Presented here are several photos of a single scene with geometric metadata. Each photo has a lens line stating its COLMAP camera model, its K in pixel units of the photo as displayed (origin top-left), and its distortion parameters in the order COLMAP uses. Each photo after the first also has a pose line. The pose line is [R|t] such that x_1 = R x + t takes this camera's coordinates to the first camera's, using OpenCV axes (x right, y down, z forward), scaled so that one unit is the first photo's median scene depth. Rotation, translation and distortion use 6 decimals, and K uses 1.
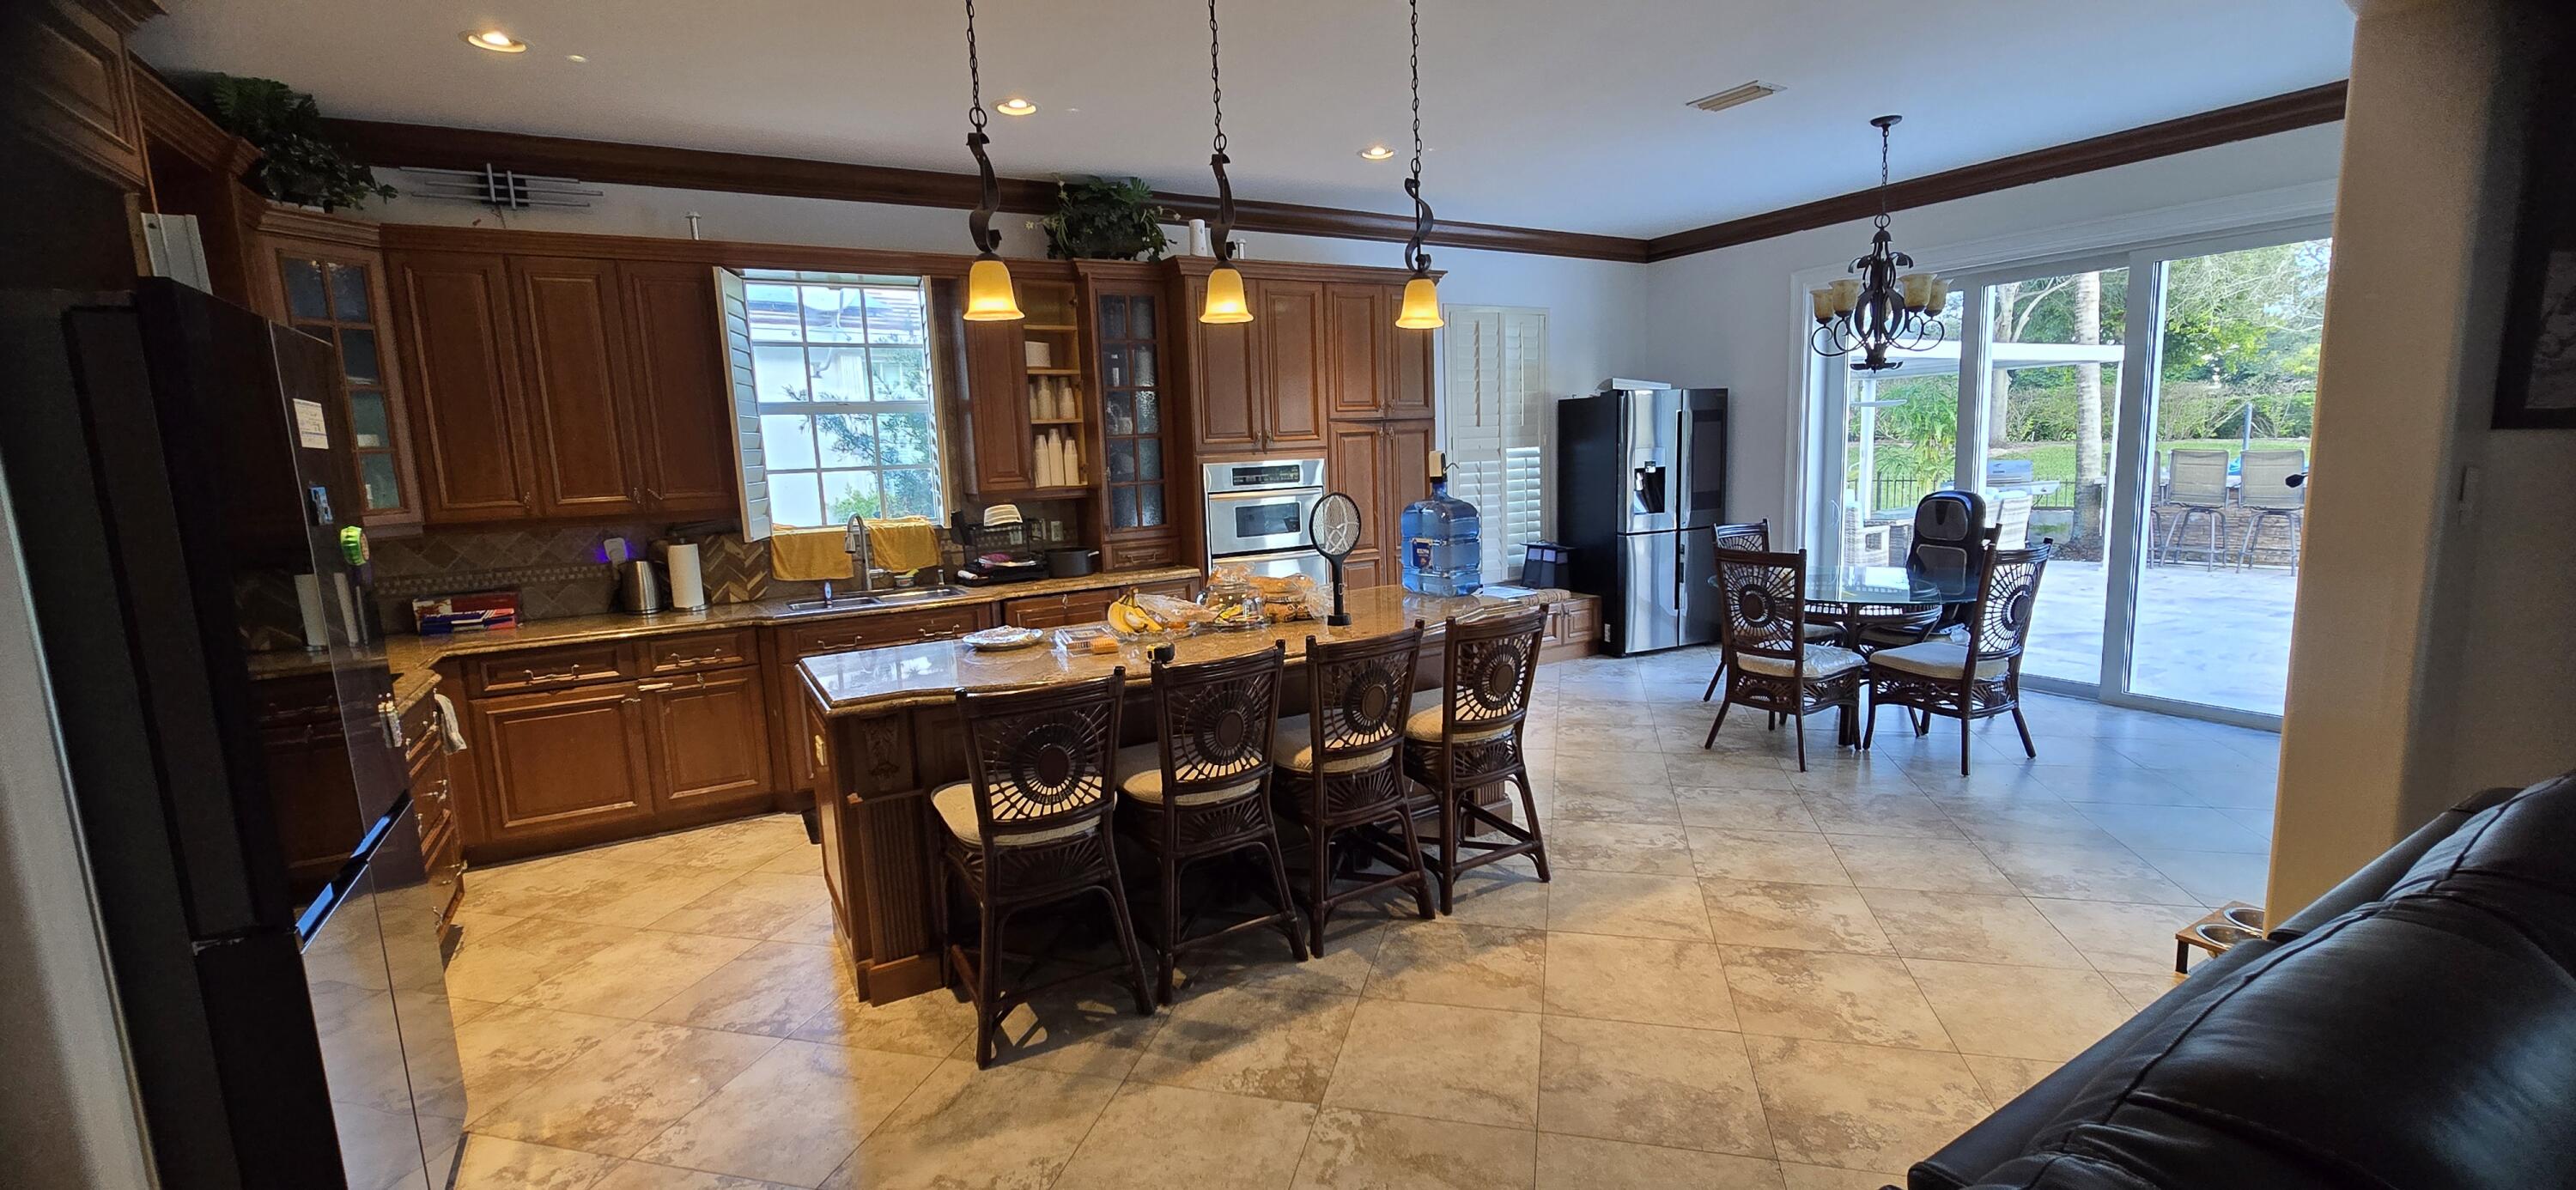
lens RADIAL K [[1043.1, 0, 1295.2], [0, 1043.1, 594.9], [0, 0, 1]] dist [0.000850, -0.000488]
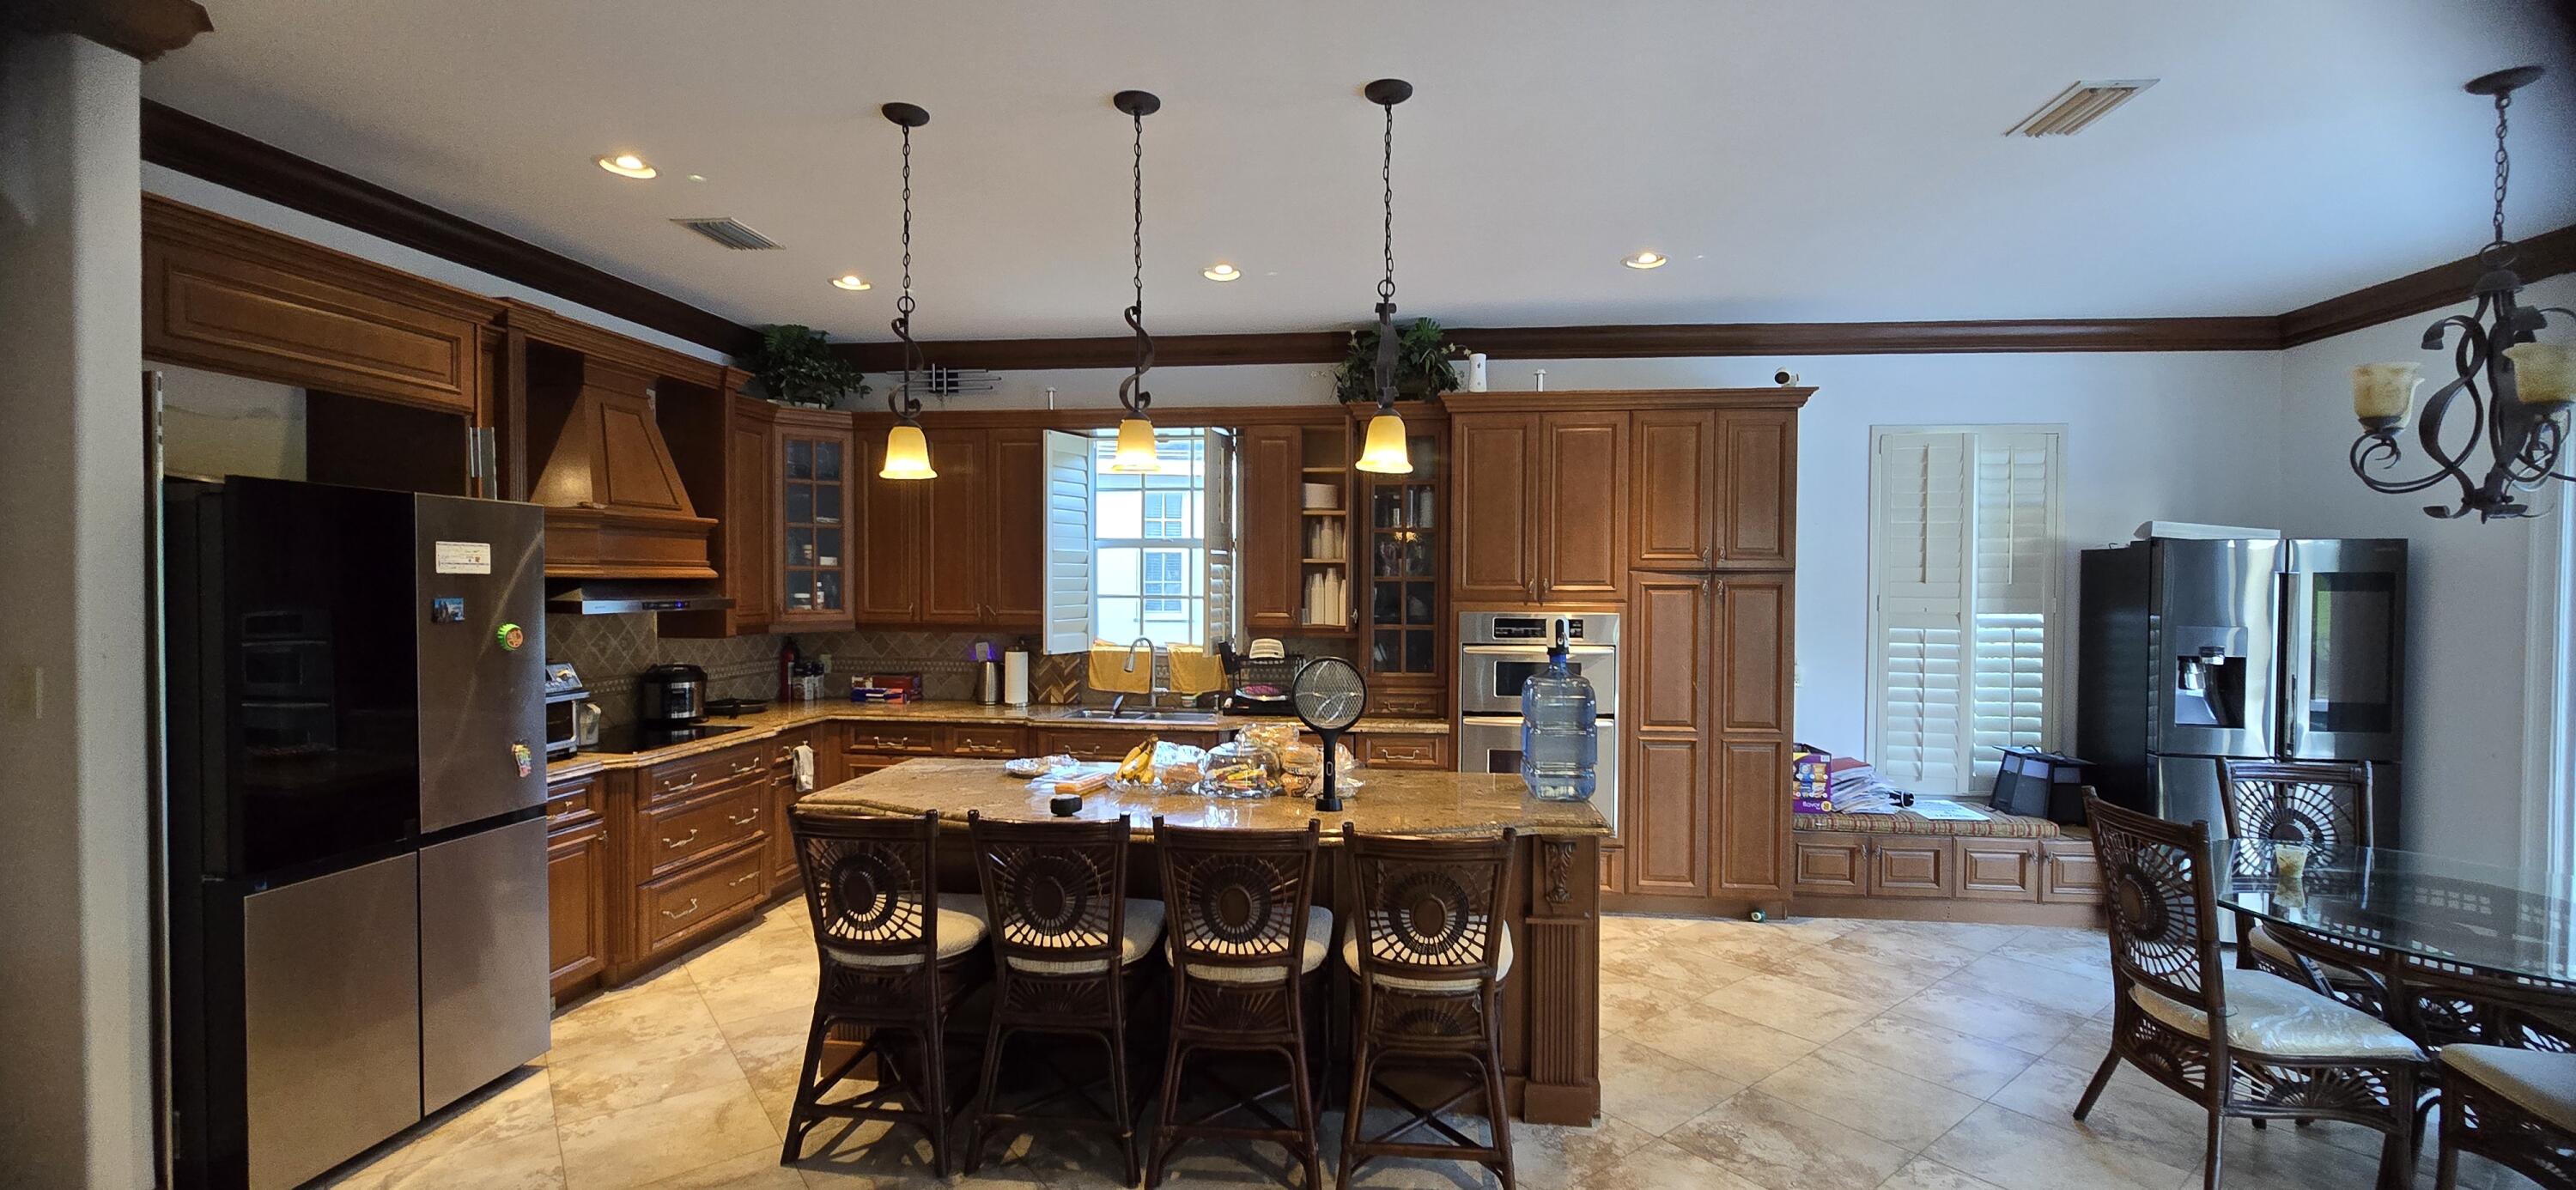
lens RADIAL K [[1034.2, 0, 1288.0], [0, 1034.2, 595.0], [0, 0, 1]] dist [-0.011907, 0.006016]
pose [[0.798472, 0.049326, -0.600008, 0.370289], [-0.123283, 0.988914, -0.082764, -0.050338], [0.589274, 0.140055, 0.795702, 0.203917]]
